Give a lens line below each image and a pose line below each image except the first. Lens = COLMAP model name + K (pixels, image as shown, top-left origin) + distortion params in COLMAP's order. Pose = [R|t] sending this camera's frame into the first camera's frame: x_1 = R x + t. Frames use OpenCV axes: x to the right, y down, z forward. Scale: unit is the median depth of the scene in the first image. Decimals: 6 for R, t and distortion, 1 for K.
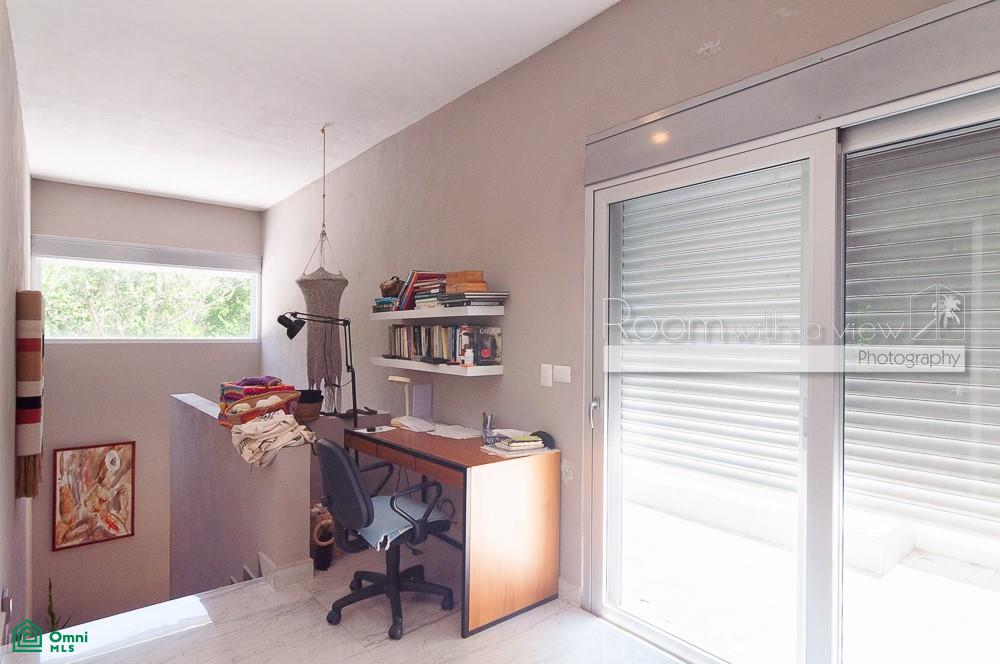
lens RADIAL K [[538.5, 0, 500.0], [0, 538.5, 332.0], [0, 0, 1]] dist [-0.002326, 0.000868]
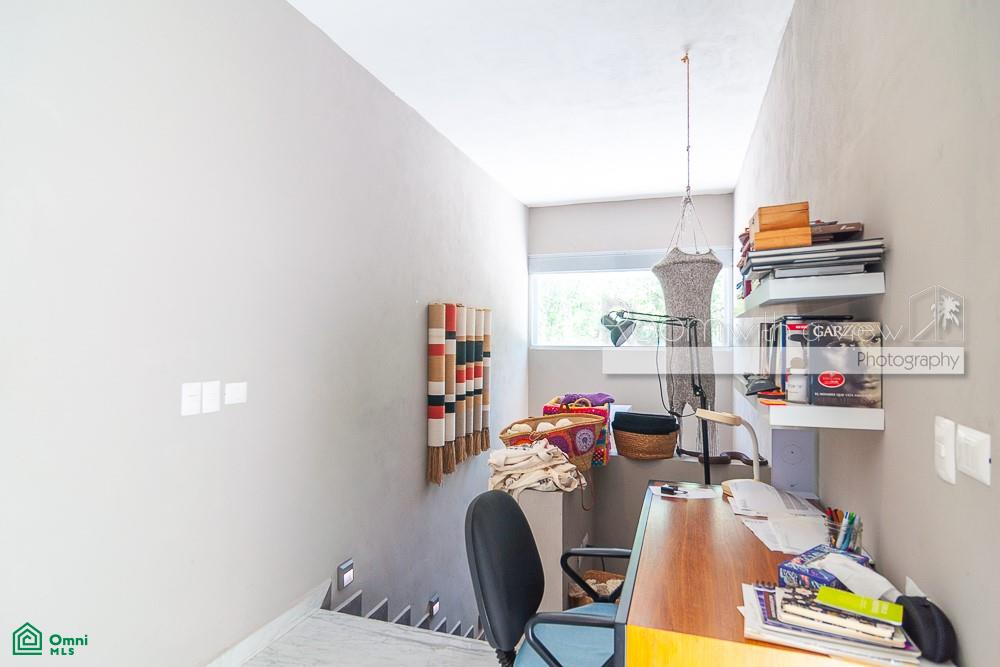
lens RADIAL K [[563.4, 0, 500.0], [0, 563.4, 333.5], [0, 0, 1]] dist [-0.000068, 0.000813]
pose [[0.526883, -0.013654, -0.849828, 0.225130], [0.006548, 0.999906, -0.012005, 0.004116], [0.849913, 0.000761, 0.526923, 0.488133]]
